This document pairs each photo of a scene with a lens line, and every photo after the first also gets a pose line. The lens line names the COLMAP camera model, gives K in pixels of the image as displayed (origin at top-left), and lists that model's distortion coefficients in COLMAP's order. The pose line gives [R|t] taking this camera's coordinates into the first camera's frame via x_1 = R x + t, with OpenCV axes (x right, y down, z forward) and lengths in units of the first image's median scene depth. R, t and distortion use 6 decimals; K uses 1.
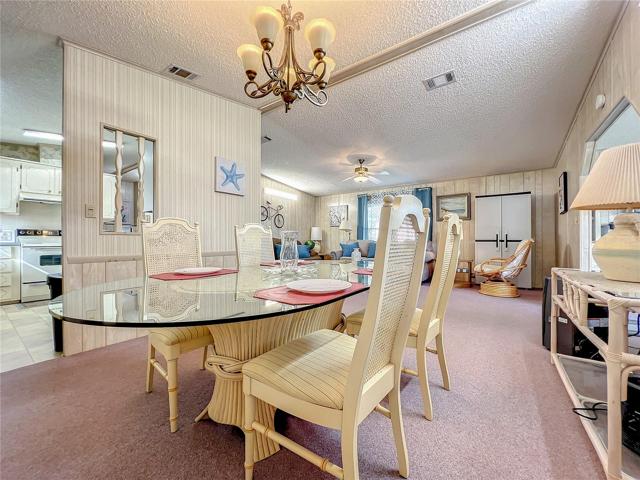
lens RADIAL K [[261.9, 0, 318.0], [0, 261.9, 238.3], [0, 0, 1]] dist [-0.004491, -0.000744]
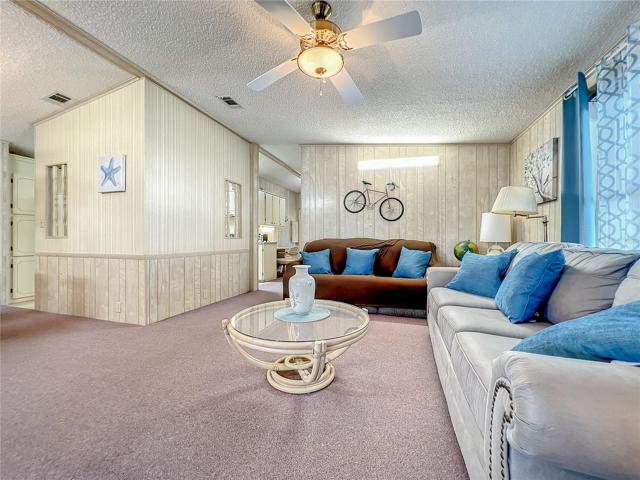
lens RADIAL K [[261.9, 0, 318.1], [0, 261.9, 238.4], [0, 0, 1]] dist [-0.004491, -0.000744]
pose [[0.304516, -0.003142, -0.952502, 1.237790], [0.003356, 0.999992, -0.002226, -0.004058], [0.952501, -0.002518, 0.304524, 2.293117]]
